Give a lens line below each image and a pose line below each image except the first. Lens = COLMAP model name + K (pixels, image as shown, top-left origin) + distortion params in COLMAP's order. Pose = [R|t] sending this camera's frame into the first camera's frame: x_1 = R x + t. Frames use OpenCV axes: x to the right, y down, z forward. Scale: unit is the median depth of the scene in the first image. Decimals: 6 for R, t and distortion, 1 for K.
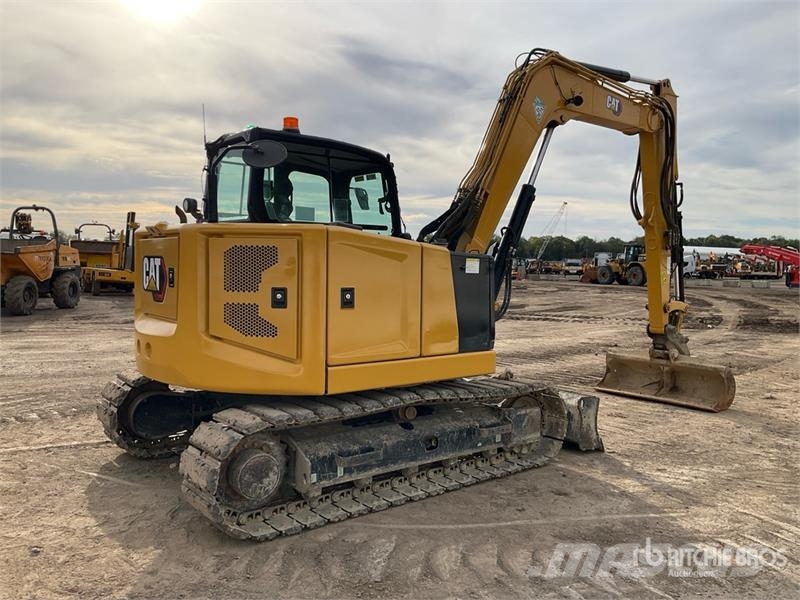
lens RADIAL K [[636.7, 0, 400.6], [0, 636.7, 285.1], [0, 0, 1]] dist [0.093169, -0.143911]
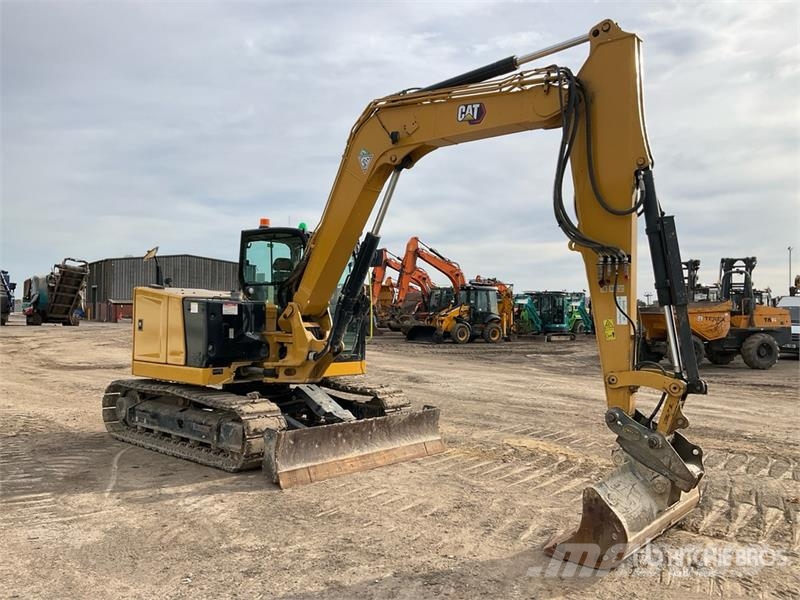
lens RADIAL K [[636.7, 0, 400.6], [0, 636.7, 285.1], [0, 0, 1]] dist [0.093169, -0.143911]
pose [[0.207397, -0.053038, -0.976818, 1.681051], [-0.048843, 0.996722, -0.064489, -0.010274], [0.977037, 0.061086, 0.204127, 1.173250]]
